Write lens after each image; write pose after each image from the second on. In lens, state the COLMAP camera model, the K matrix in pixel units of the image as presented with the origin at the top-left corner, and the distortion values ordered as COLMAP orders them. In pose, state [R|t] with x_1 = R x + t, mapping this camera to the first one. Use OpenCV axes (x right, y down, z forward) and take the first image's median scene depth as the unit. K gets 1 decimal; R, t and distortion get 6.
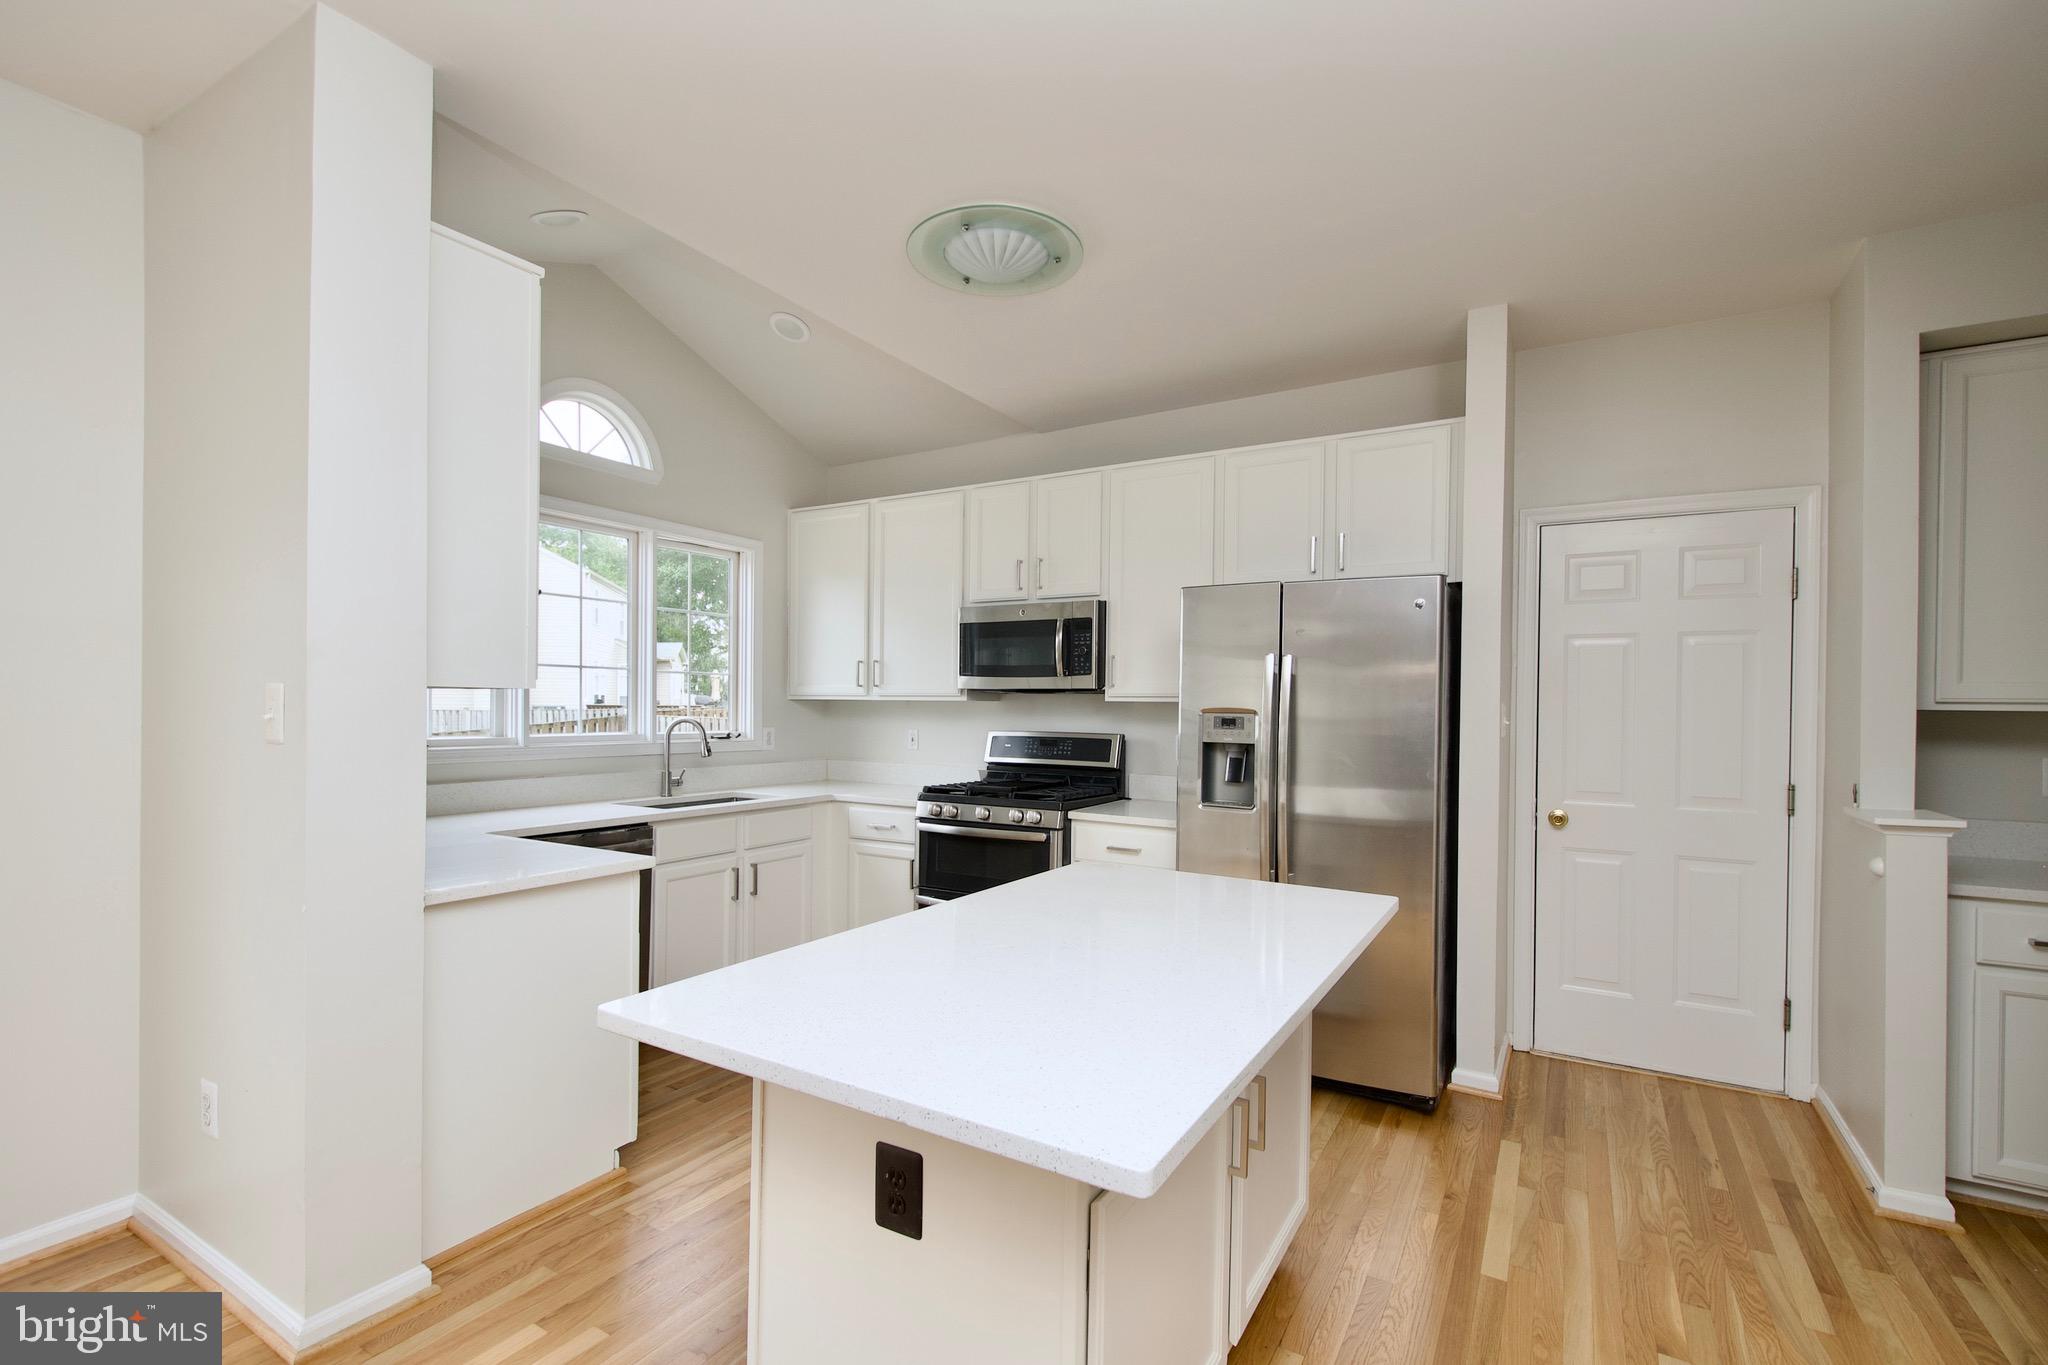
lens RADIAL K [[898.2, 0, 1041.6], [0, 898.2, 710.8], [0, 0, 1]] dist [0.011199, -0.007276]
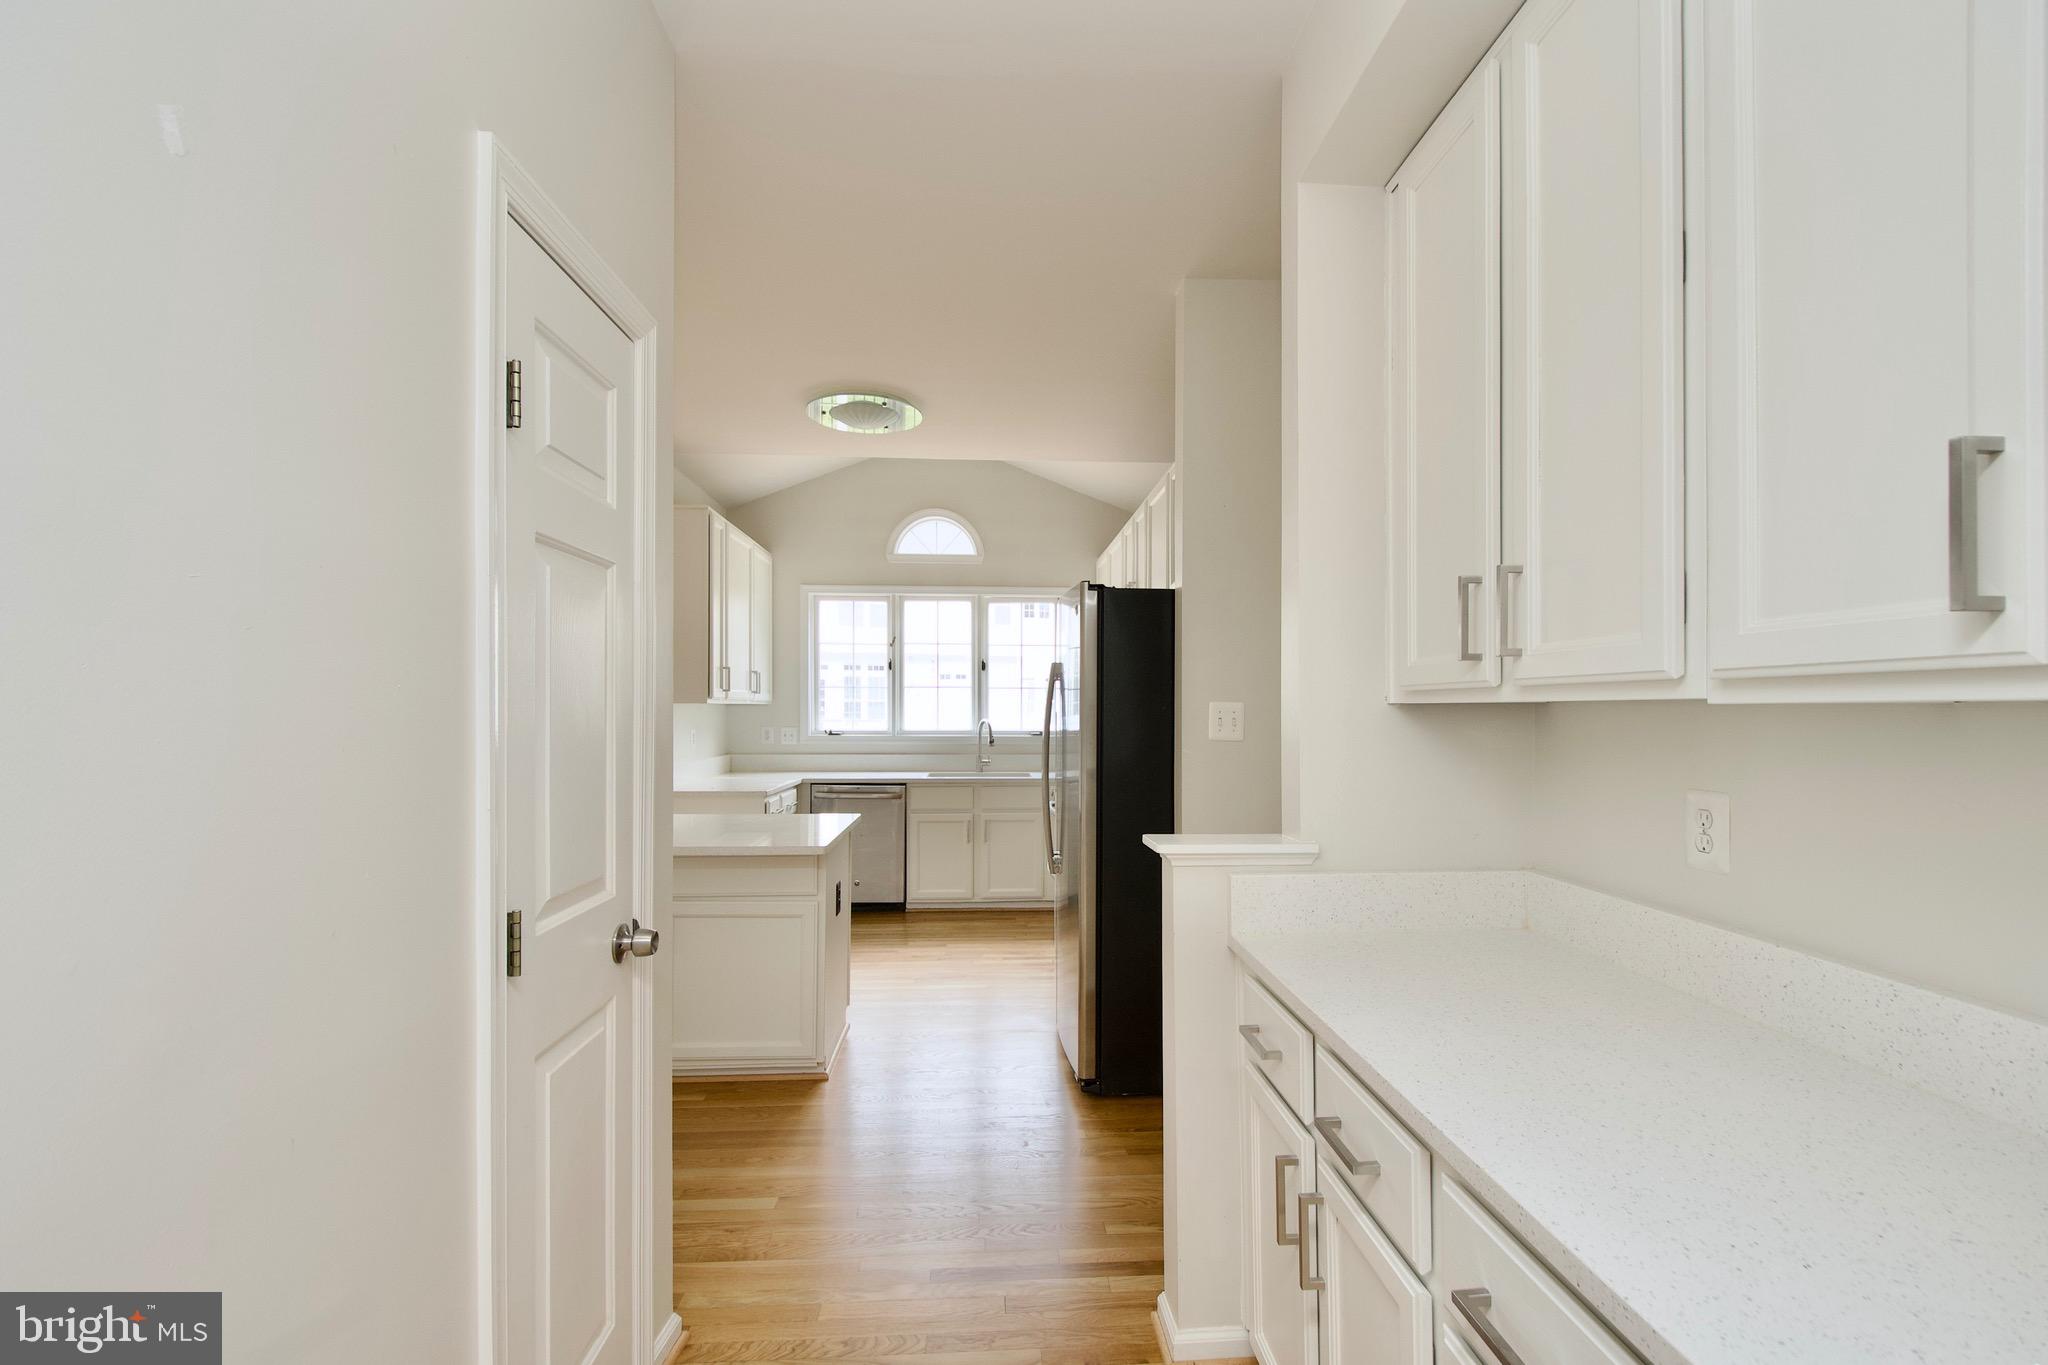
lens RADIAL K [[898.2, 0, 1041.6], [0, 898.2, 710.8], [0, 0, 1]] dist [0.011199, -0.007276]
pose [[0.556643, -0.005968, -0.830730, 1.019769], [0.000332, 0.999976, -0.006962, 0.004402], [0.830752, 0.003600, 0.556631, 0.296482]]
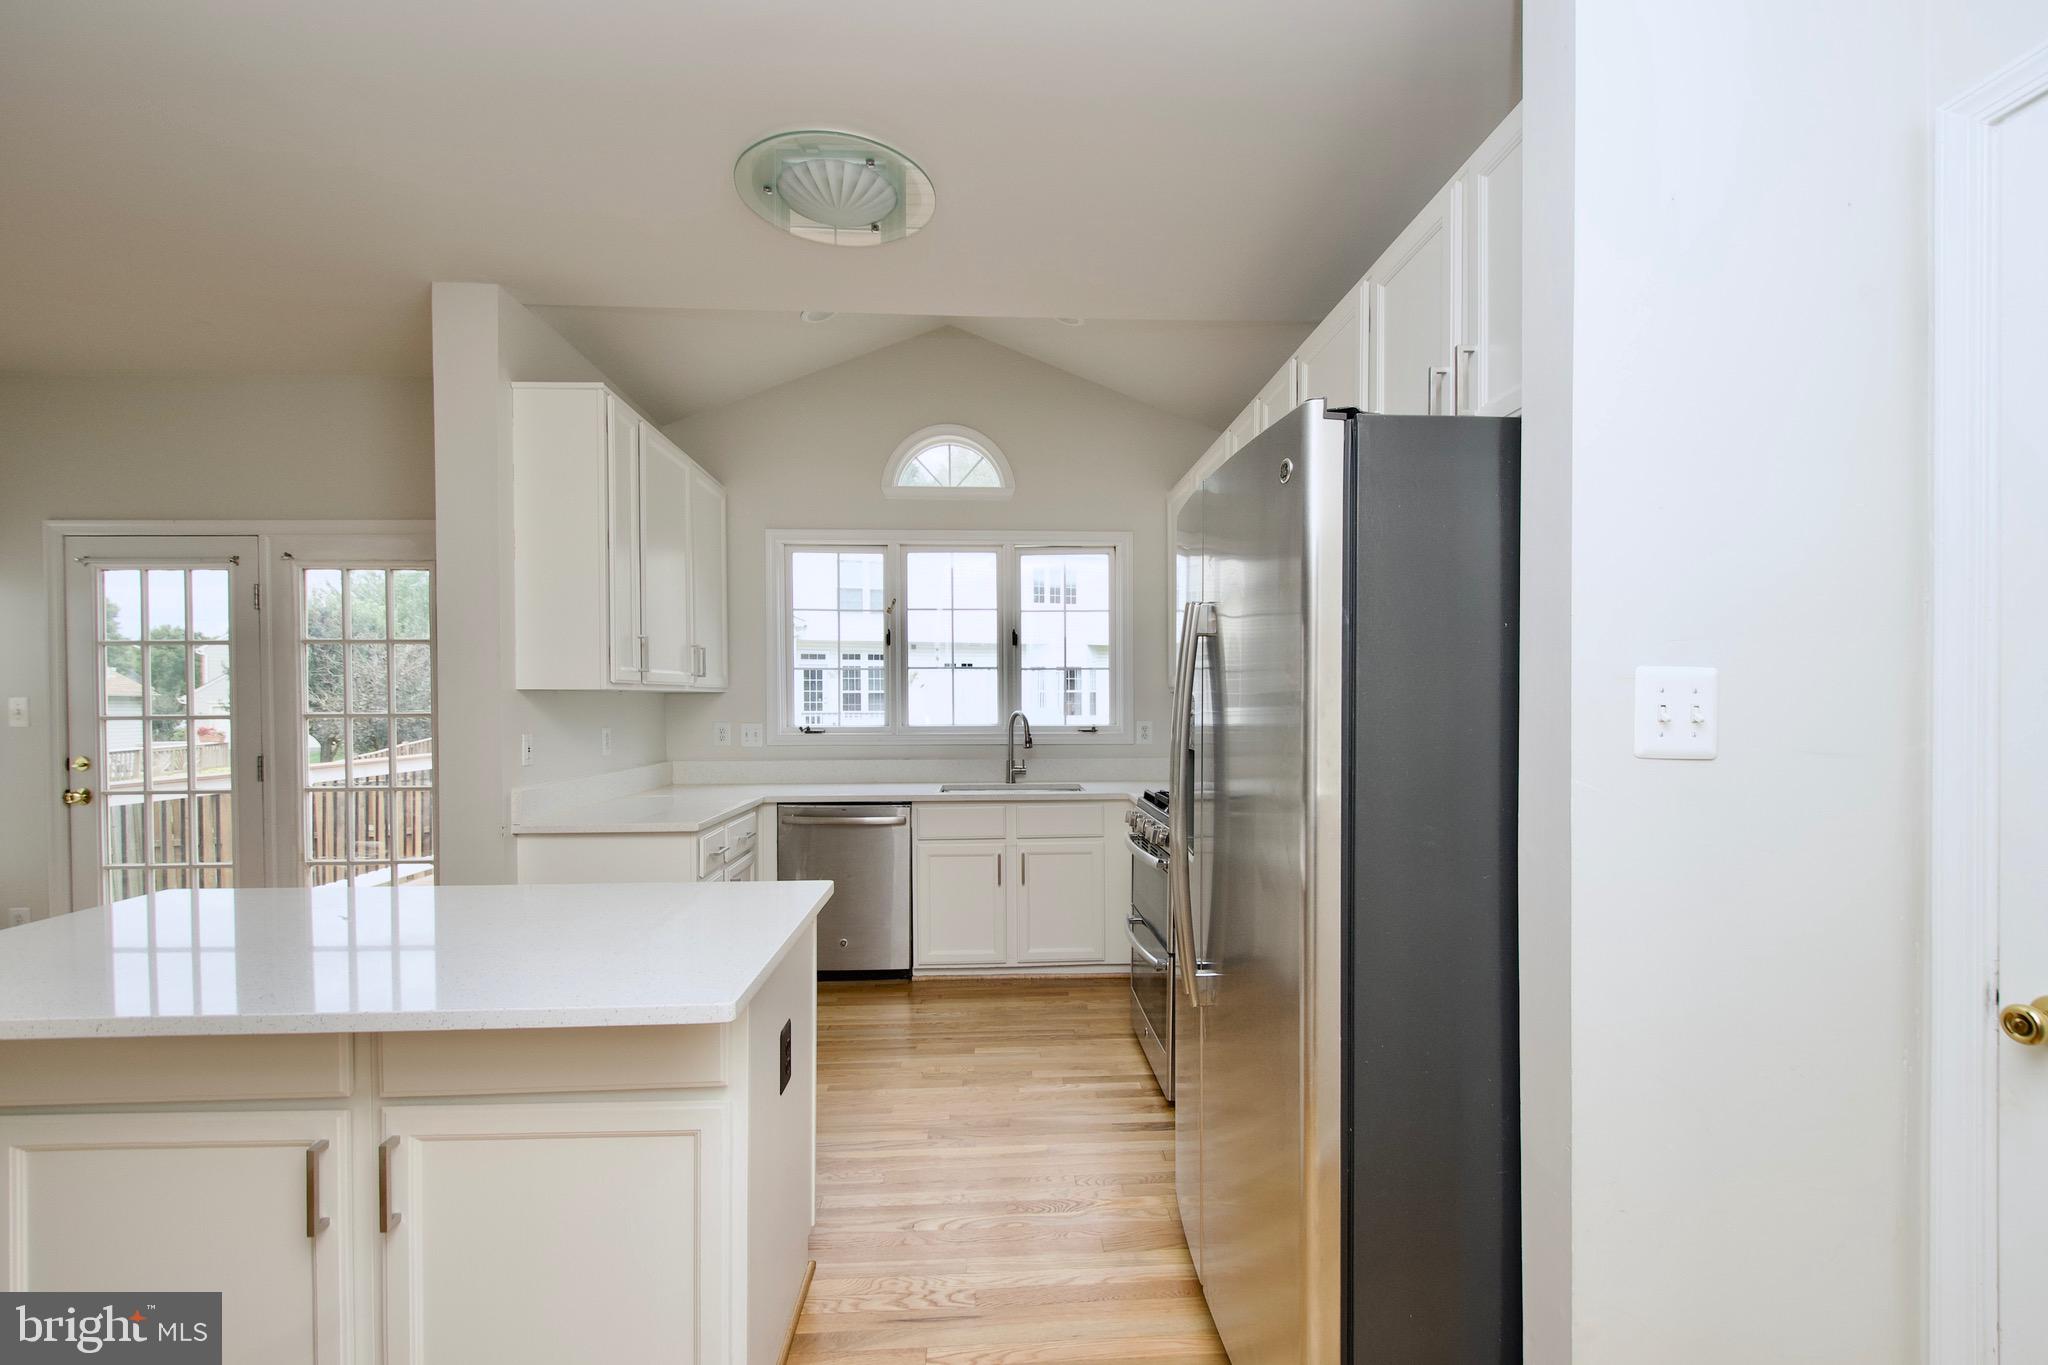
lens RADIAL K [[898.2, 0, 1041.6], [0, 898.2, 710.8], [0, 0, 1]] dist [0.011199, -0.007276]
pose [[0.554282, -0.001024, -0.832328, 0.598635], [0.005743, 0.999980, 0.002595, 0.005467], [0.832309, -0.006218, 0.554277, 0.492006]]
